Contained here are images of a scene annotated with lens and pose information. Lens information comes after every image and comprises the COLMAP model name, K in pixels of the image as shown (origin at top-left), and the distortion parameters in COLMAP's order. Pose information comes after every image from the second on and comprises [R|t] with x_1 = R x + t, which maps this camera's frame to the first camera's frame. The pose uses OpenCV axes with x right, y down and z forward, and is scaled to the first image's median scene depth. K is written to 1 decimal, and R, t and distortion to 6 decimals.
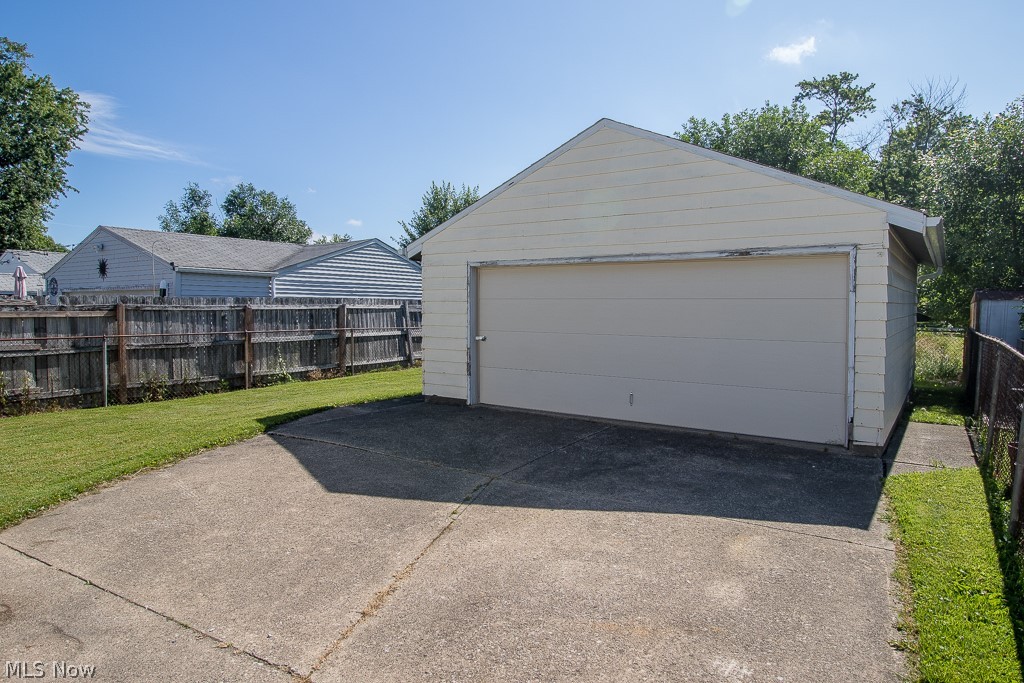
lens RADIAL K [[628.6, 0, 509.5], [0, 628.6, 338.0], [0, 0, 1]] dist [-0.006618, -0.002549]
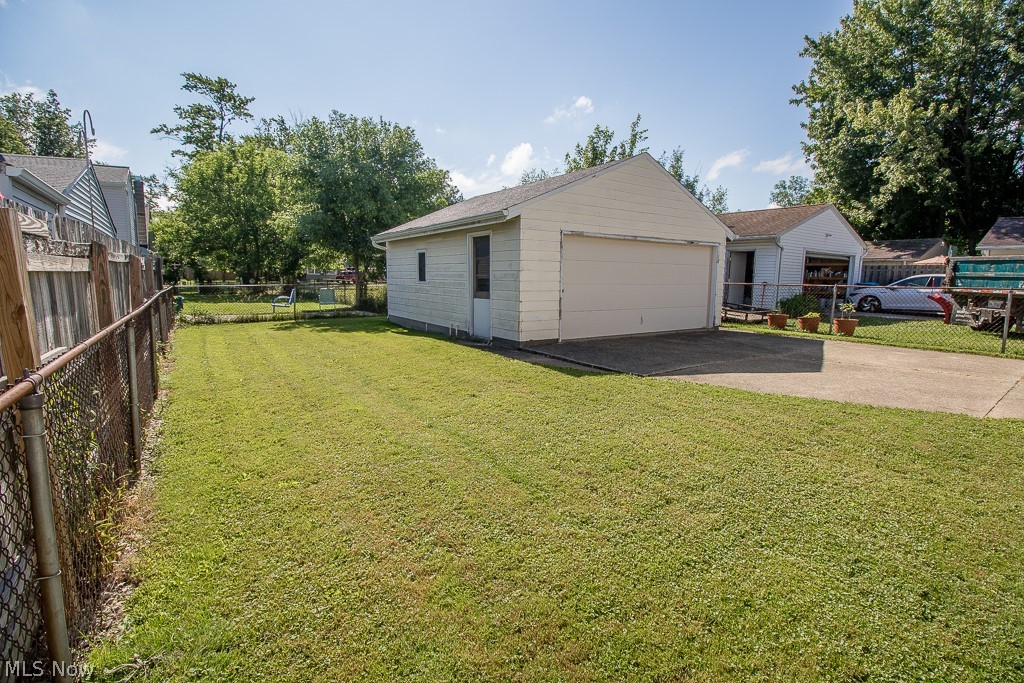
lens RADIAL K [[471.4, 0, 510.4], [0, 471.4, 338.7], [0, 0, 1]] dist [-0.003981, -0.010757]
pose [[0.353661, -0.127730, 0.926612, -0.198216], [0.039883, 0.991791, 0.121493, -0.004452], [-0.934523, -0.006011, 0.355852, 0.147657]]
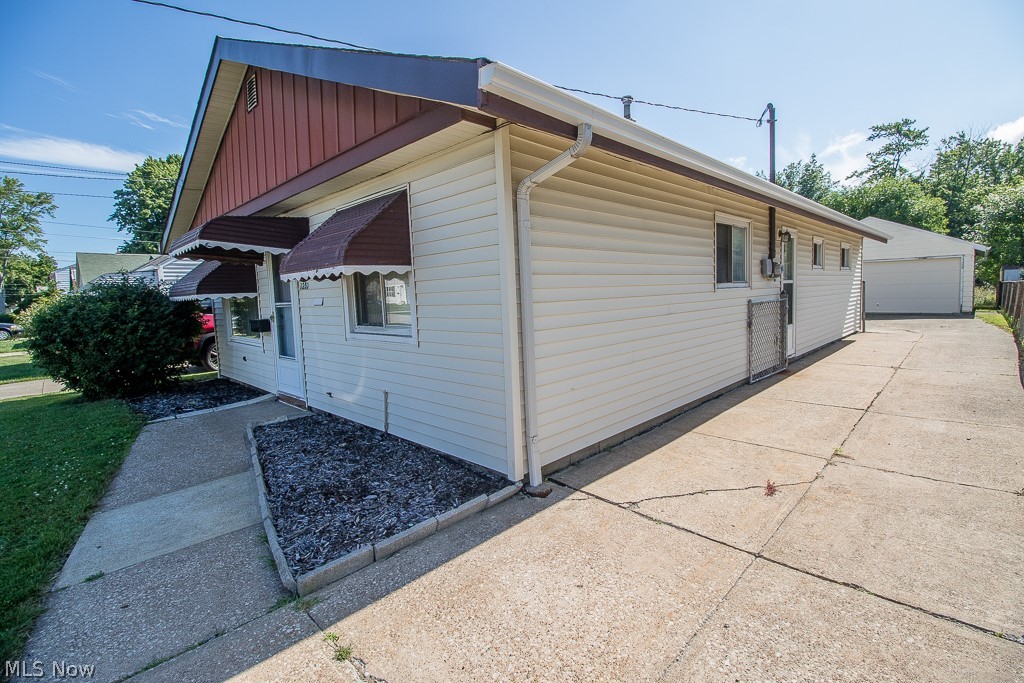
lens RADIAL K [[471.4, 0, 517.2], [0, 471.4, 338.6], [0, 0, 1]] dist [-0.003981, -0.010757]
pose [[0.984982, -0.021458, -0.171319, -0.196454], [0.029206, 0.998655, 0.042829, 0.018169], [0.170169, -0.047190, 0.984284, -0.268182]]
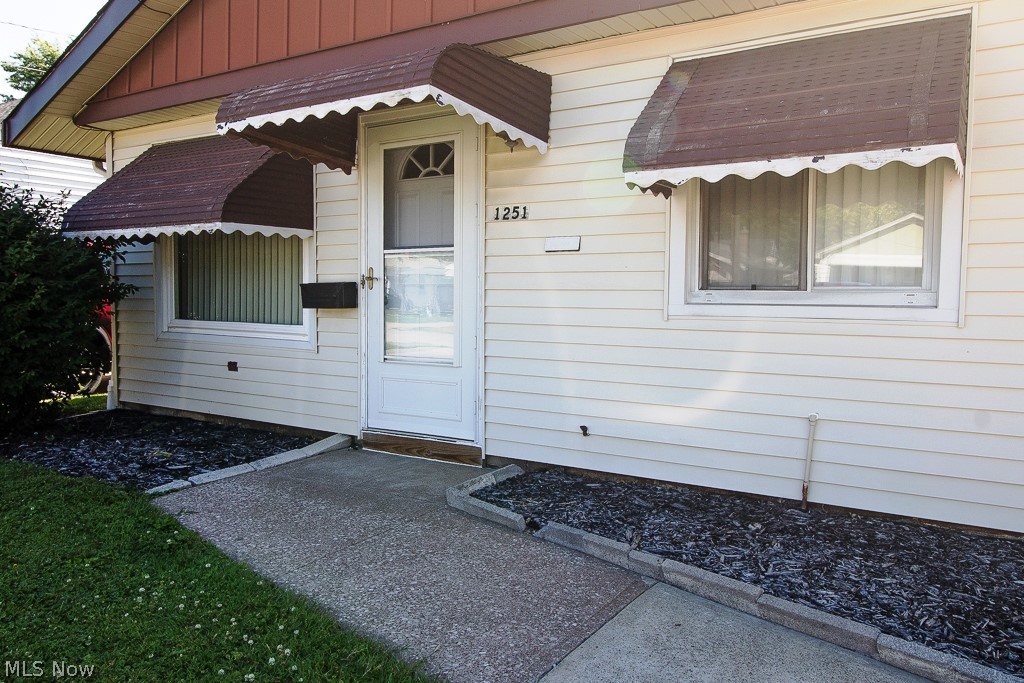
lens RADIAL K [[751.6, 0, 519.0], [0, 751.6, 334.6], [0, 0, 1]] dist [0.004863, -0.000901]
pose [[0.999046, 0.003025, 0.043574, -0.270358], [-0.002989, 0.999995, -0.000903, 0.023646], [-0.043576, 0.000772, 0.999050, -0.255073]]
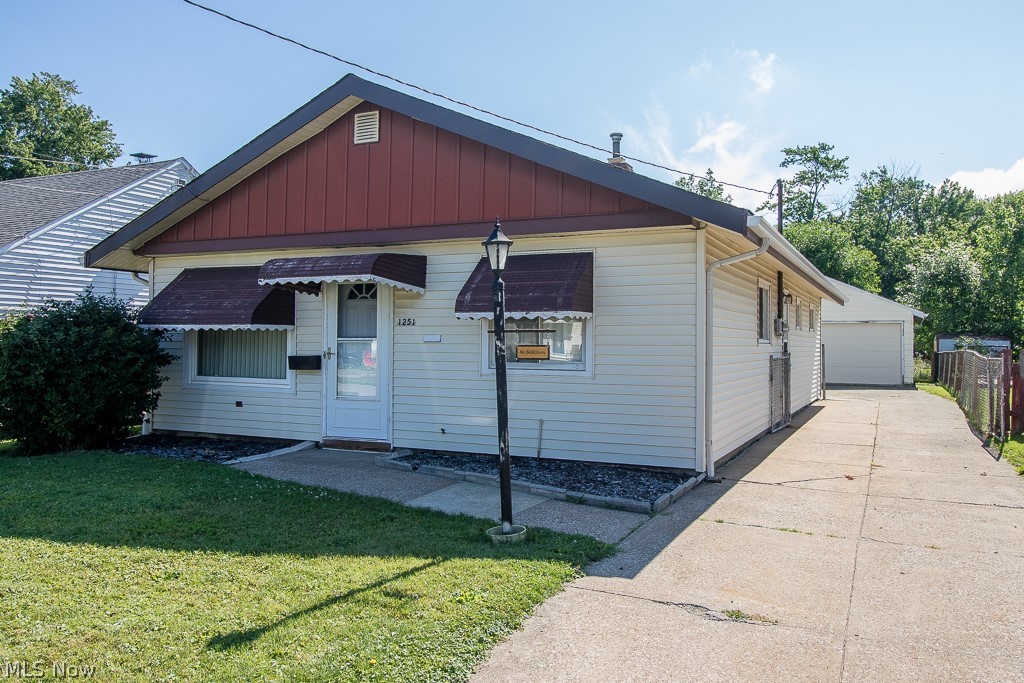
lens RADIAL K [[796.9, 0, 514.6], [0, 796.9, 337.9], [0, 0, 1]] dist [0.010315, -0.009473]
pose [[0.987188, 0.006864, 0.159416, -0.272295], [0.003001, 0.998099, -0.061558, 0.024463], [-0.159535, 0.061247, 0.985290, -0.356832]]
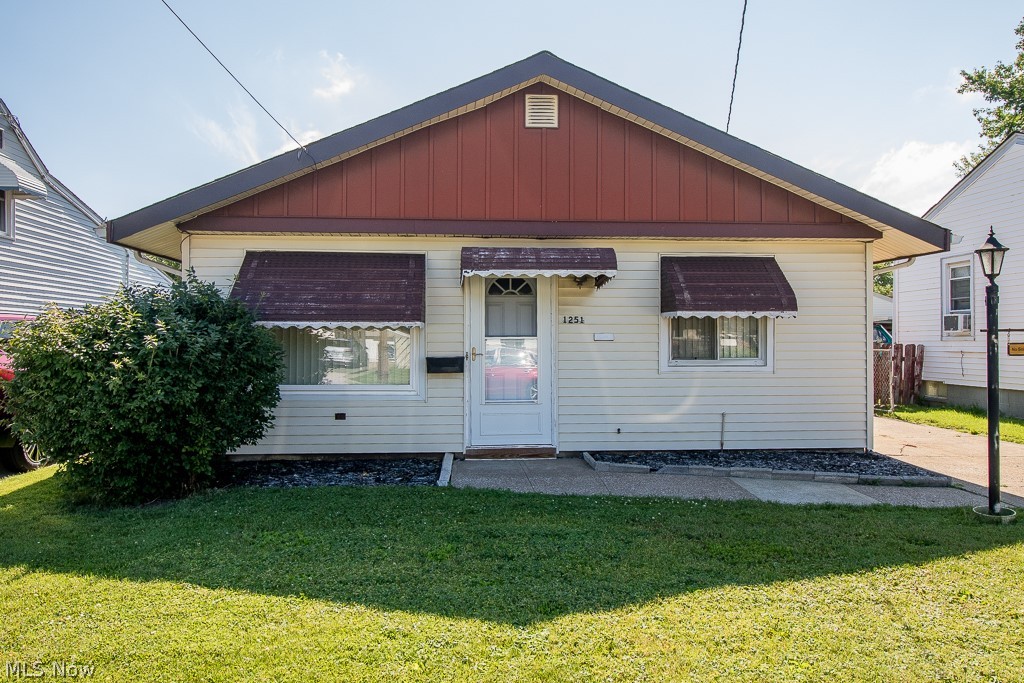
lens RADIAL K [[751.6, 0, 512.5], [0, 751.6, 336.8], [0, 0, 1]] dist [0.004863, -0.000901]
pose [[0.776125, 0.001464, 0.630577, -0.388240], [0.036681, 0.998199, -0.047464, 0.020329], [-0.629511, 0.059968, 0.774674, -0.288823]]
